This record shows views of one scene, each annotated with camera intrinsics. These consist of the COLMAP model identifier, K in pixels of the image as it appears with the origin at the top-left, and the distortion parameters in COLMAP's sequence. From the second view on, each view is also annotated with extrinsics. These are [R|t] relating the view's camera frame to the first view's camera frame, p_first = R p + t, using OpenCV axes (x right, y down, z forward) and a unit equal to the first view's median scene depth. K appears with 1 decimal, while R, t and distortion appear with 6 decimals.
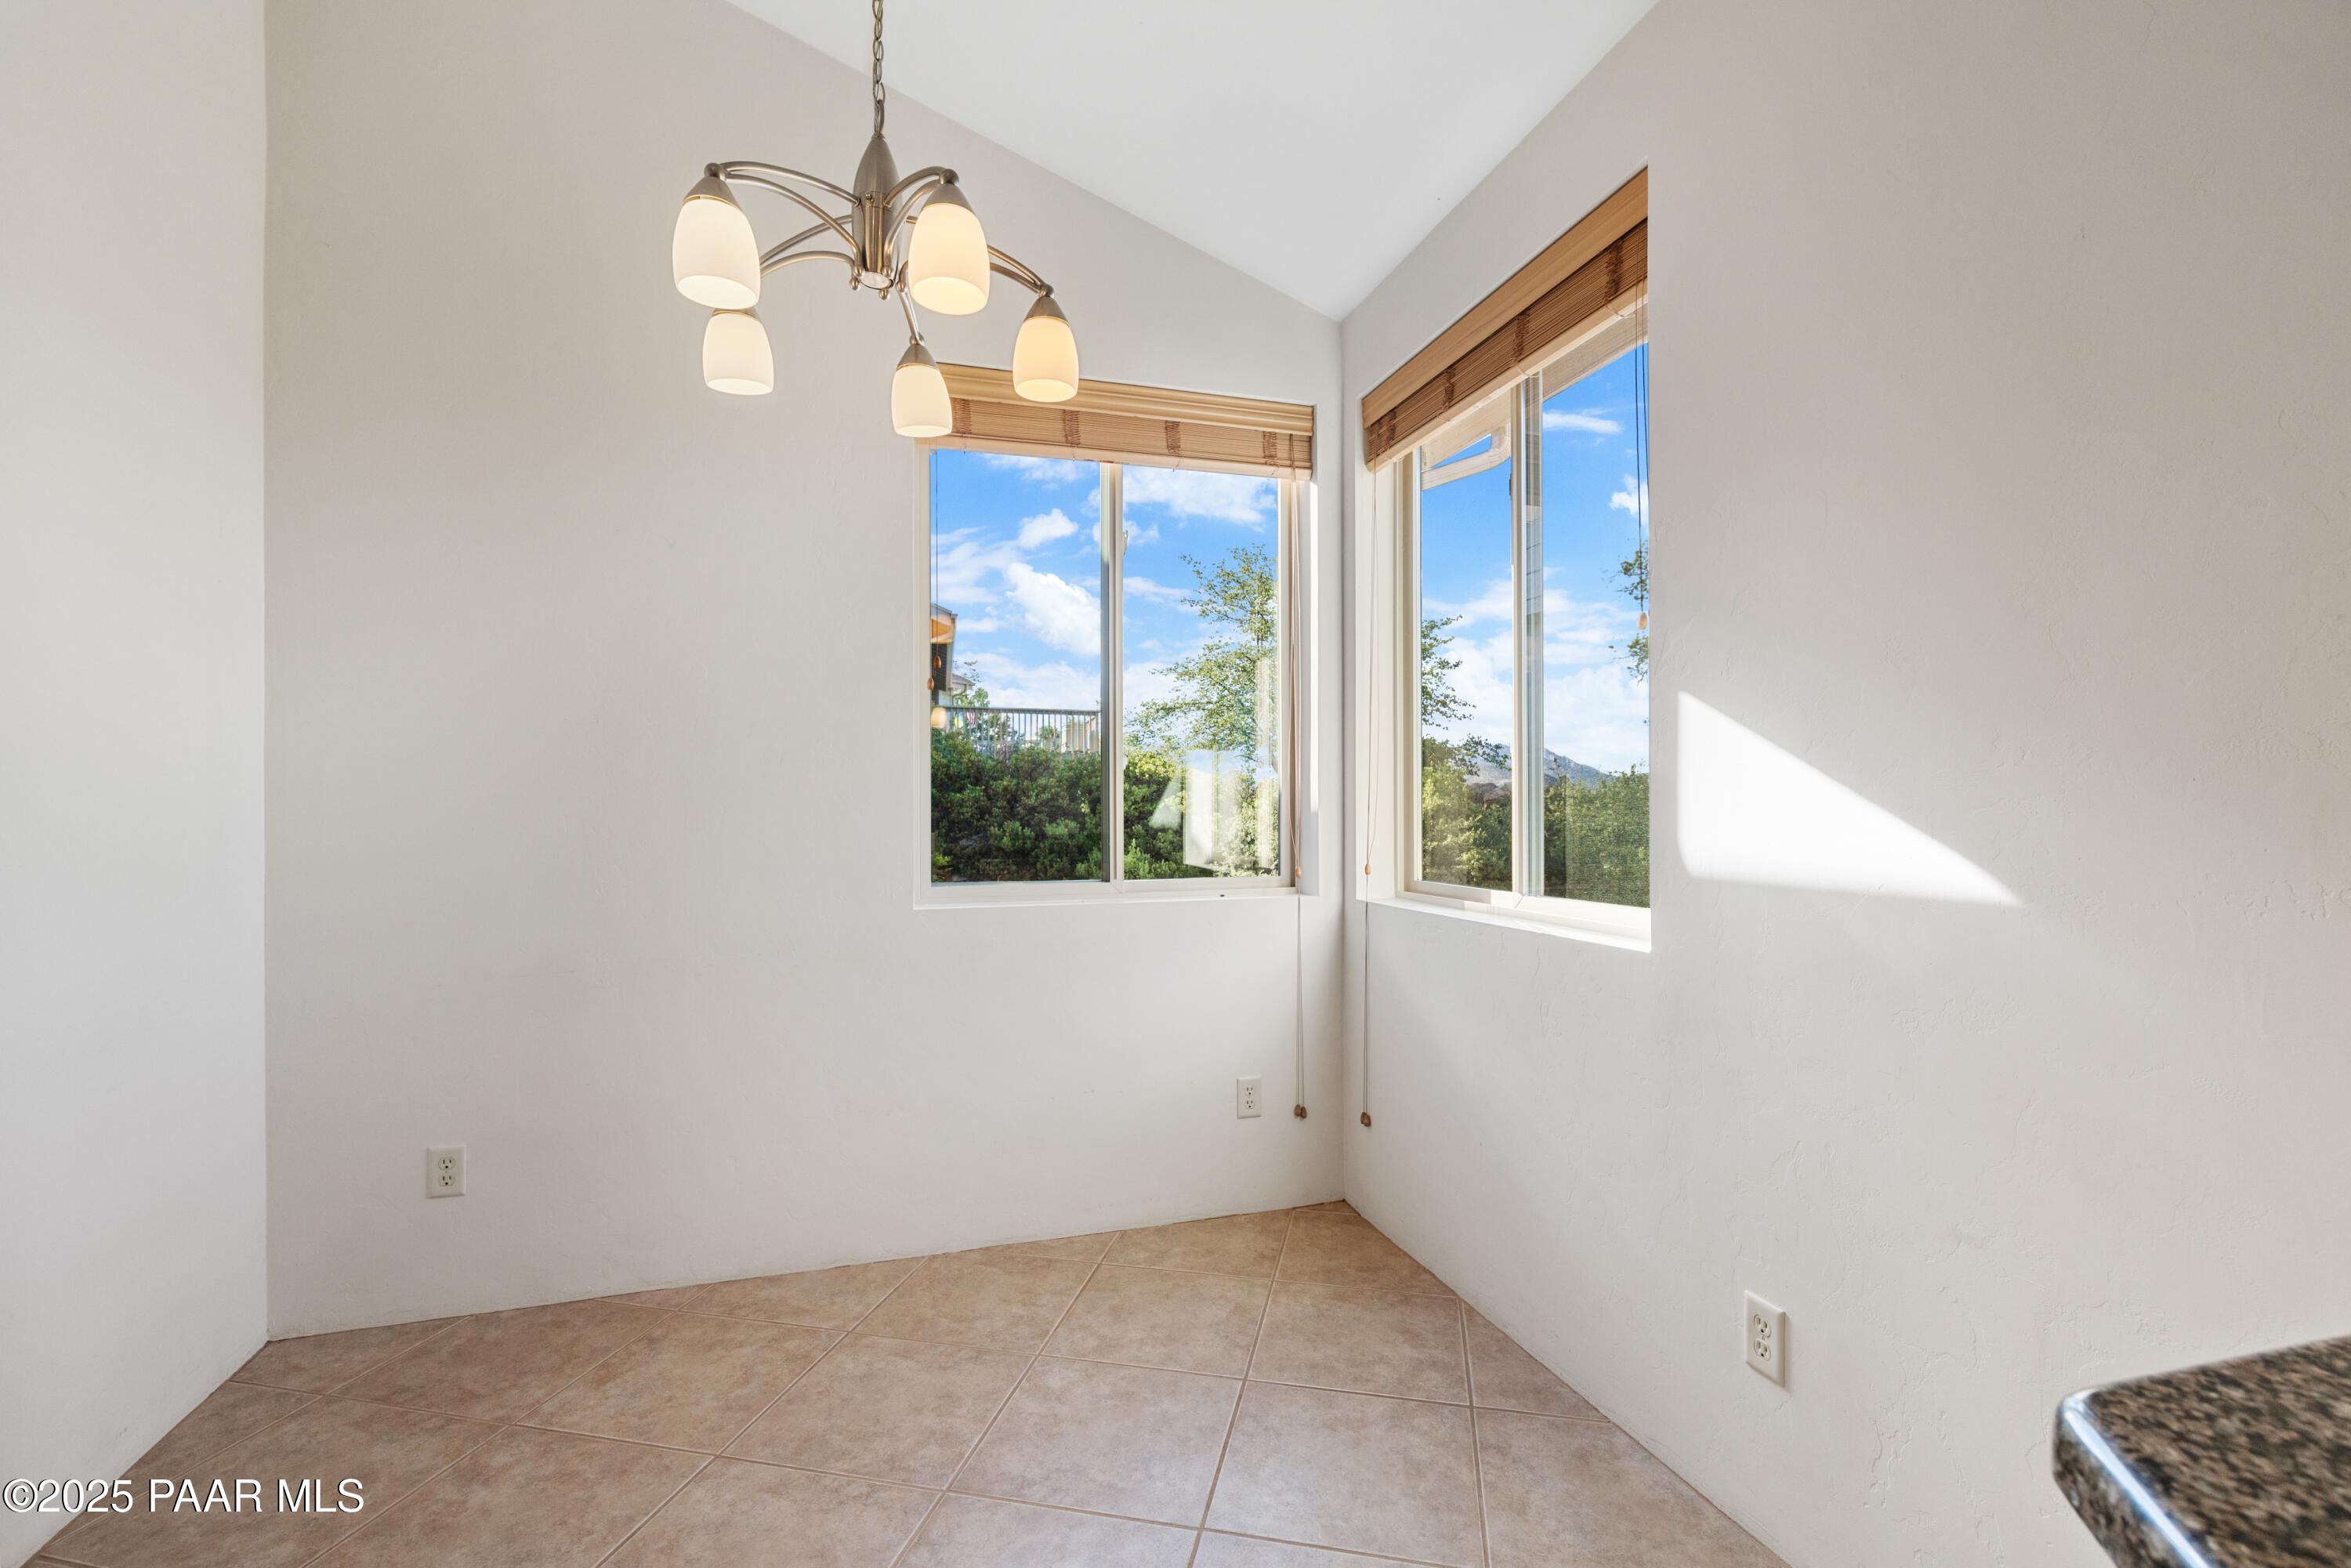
lens RADIAL K [[1019.1, 0, 1188.1], [0, 1019.1, 804.0], [0, 0, 1]] dist [-0.004278, 0.001937]
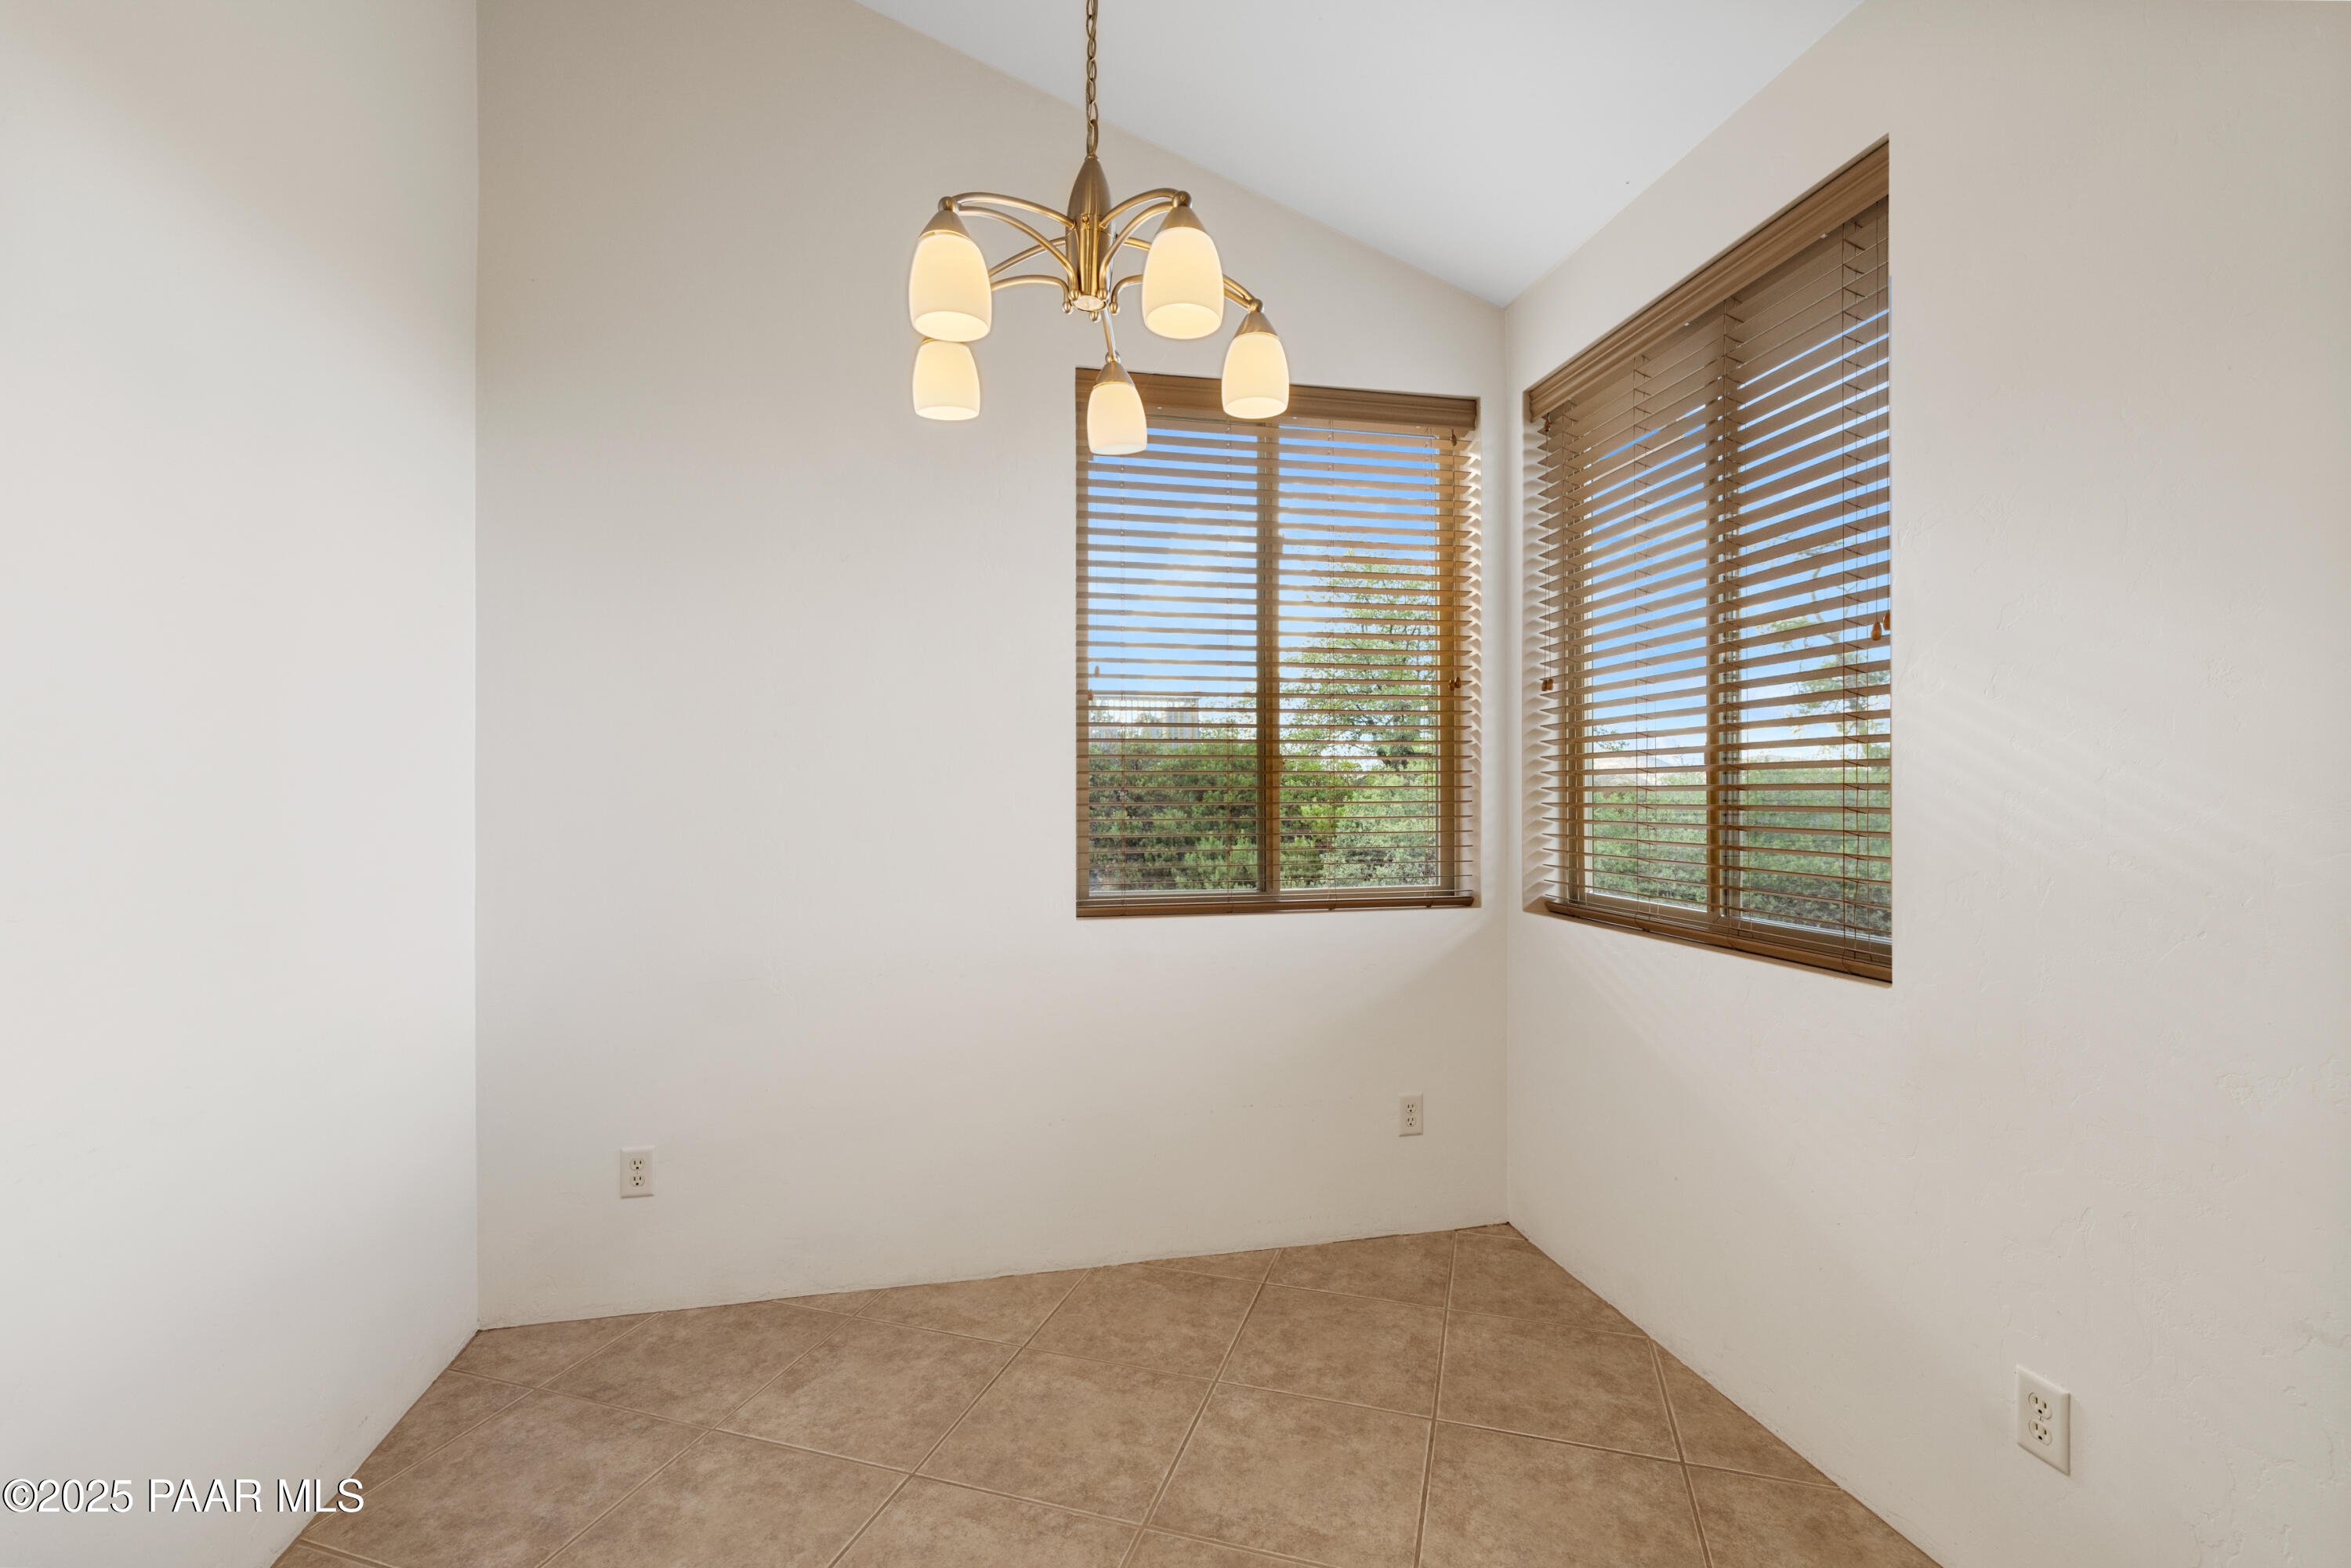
lens RADIAL K [[1019.1, 0, 1175.6], [0, 1019.1, 780.5], [0, 0, 1]] dist [-0.004278, 0.001937]
pose [[0.996351, -0.000027, -0.085355, -0.114873], [-0.000065, 0.999999, -0.001084, -0.041857], [0.085355, 0.001086, 0.996350, 0.020614]]
